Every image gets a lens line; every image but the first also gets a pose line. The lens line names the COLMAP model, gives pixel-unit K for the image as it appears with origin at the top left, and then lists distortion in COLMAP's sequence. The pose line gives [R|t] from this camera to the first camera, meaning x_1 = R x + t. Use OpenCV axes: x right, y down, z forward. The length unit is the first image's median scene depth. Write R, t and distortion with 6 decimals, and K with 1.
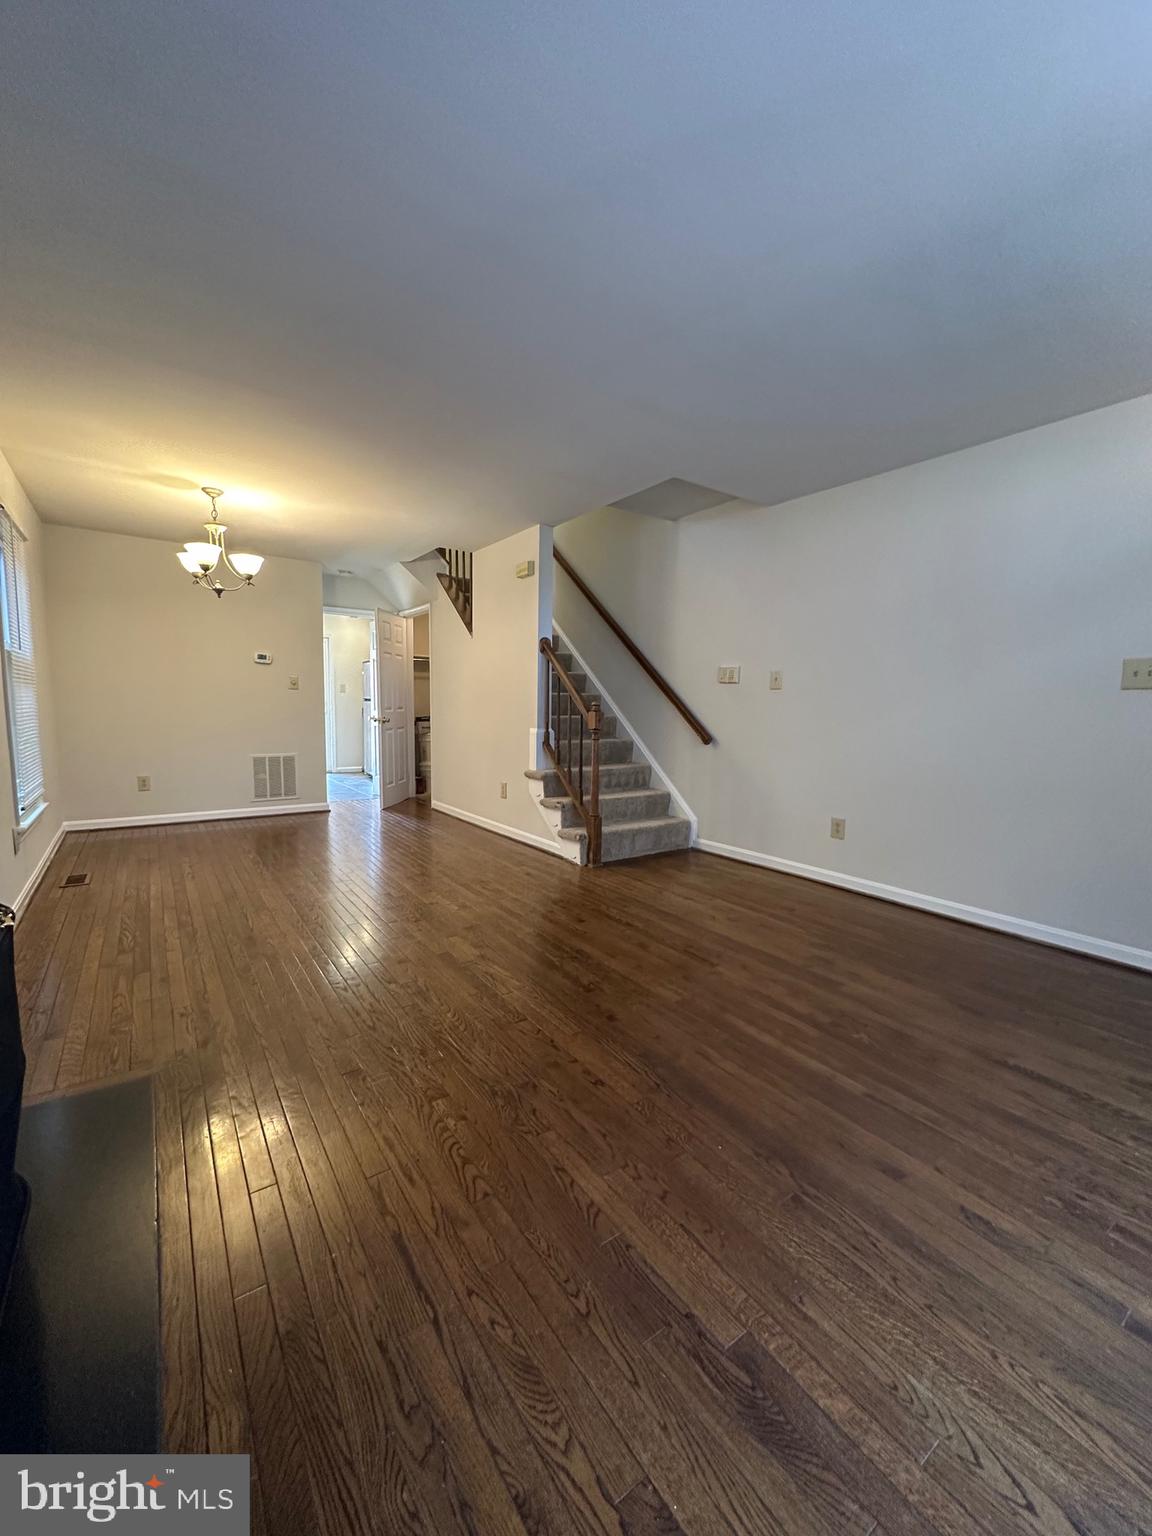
lens RADIAL K [[609.5, 0, 573.6], [0, 609.5, 766.9], [0, 0, 1]] dist [-0.007891, 0.000557]
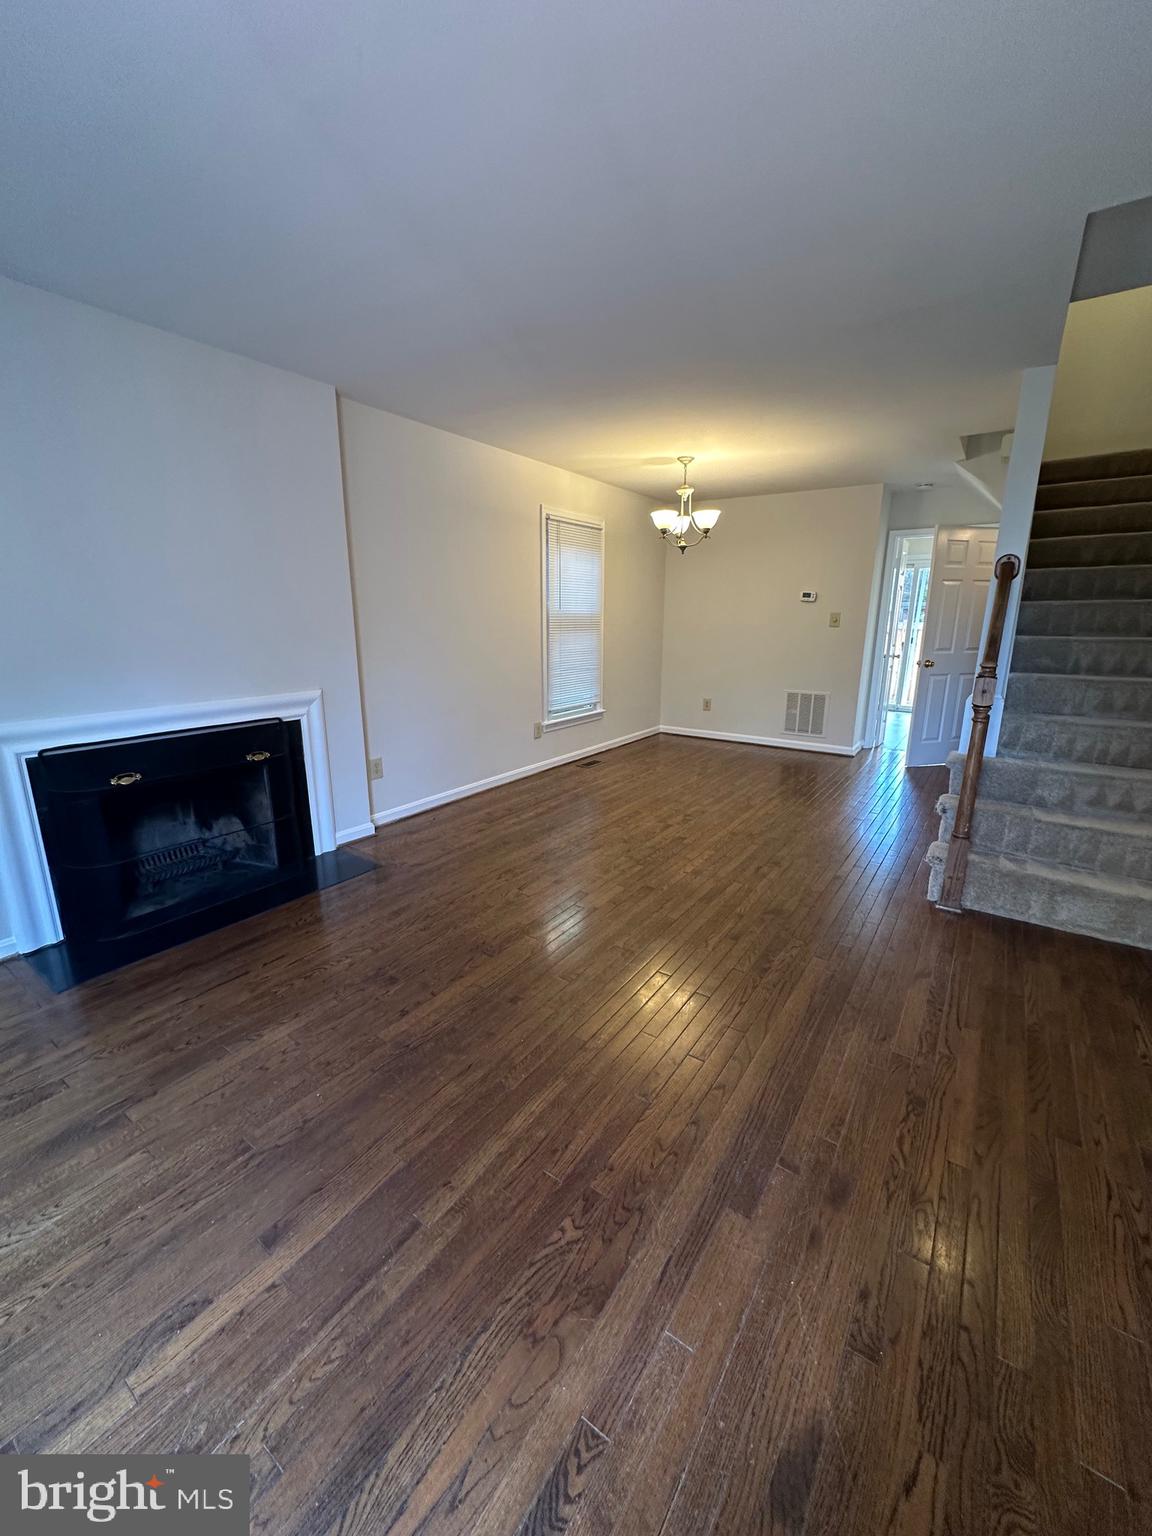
lens RADIAL K [[609.5, 0, 573.9], [0, 609.5, 764.0], [0, 0, 1]] dist [-0.007891, 0.000557]
pose [[0.342375, 0.207239, -0.916423, 0.690549], [-0.091554, 0.978088, 0.186979, -0.115177], [0.935092, 0.019885, 0.353847, 0.551891]]
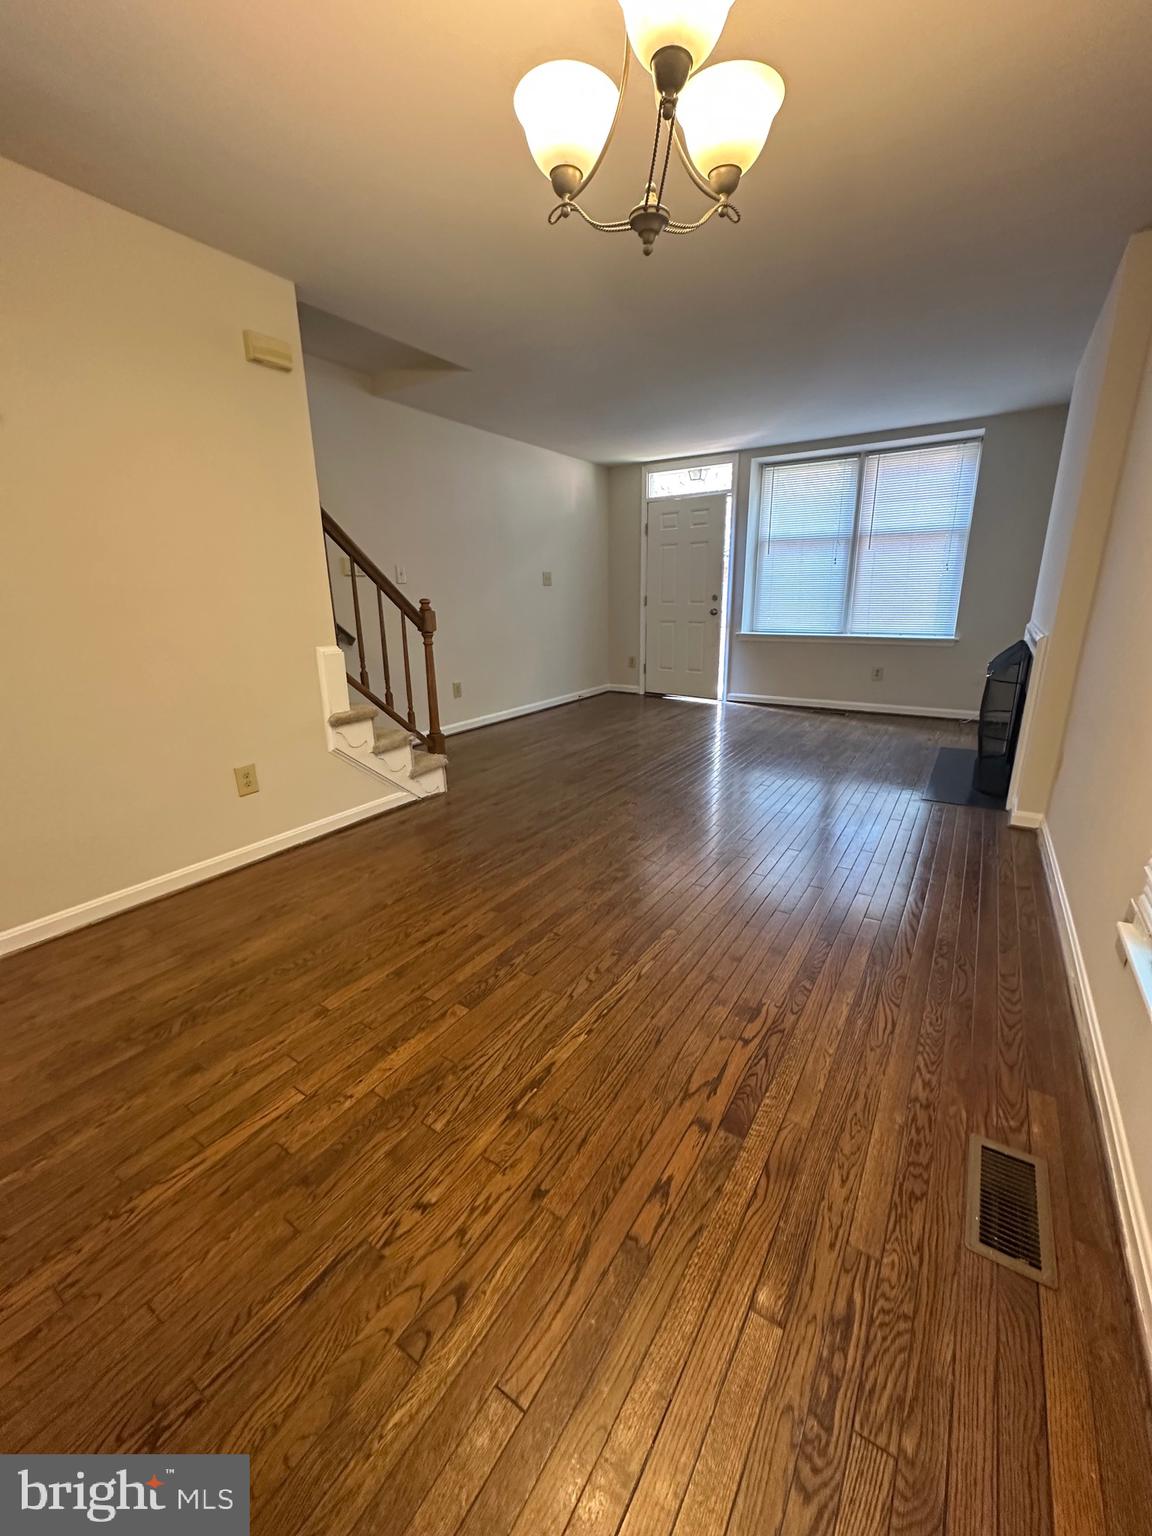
lens RADIAL K [[609.5, 0, 573.4], [0, 609.5, 771.6], [0, 0, 1]] dist [-0.007891, 0.000557]
pose [[-0.370469, -0.272878, 0.887857, -1.219090], [0.104186, 0.937632, 0.331649, -0.202758], [-0.922983, 0.215368, -0.318934, 1.618075]]
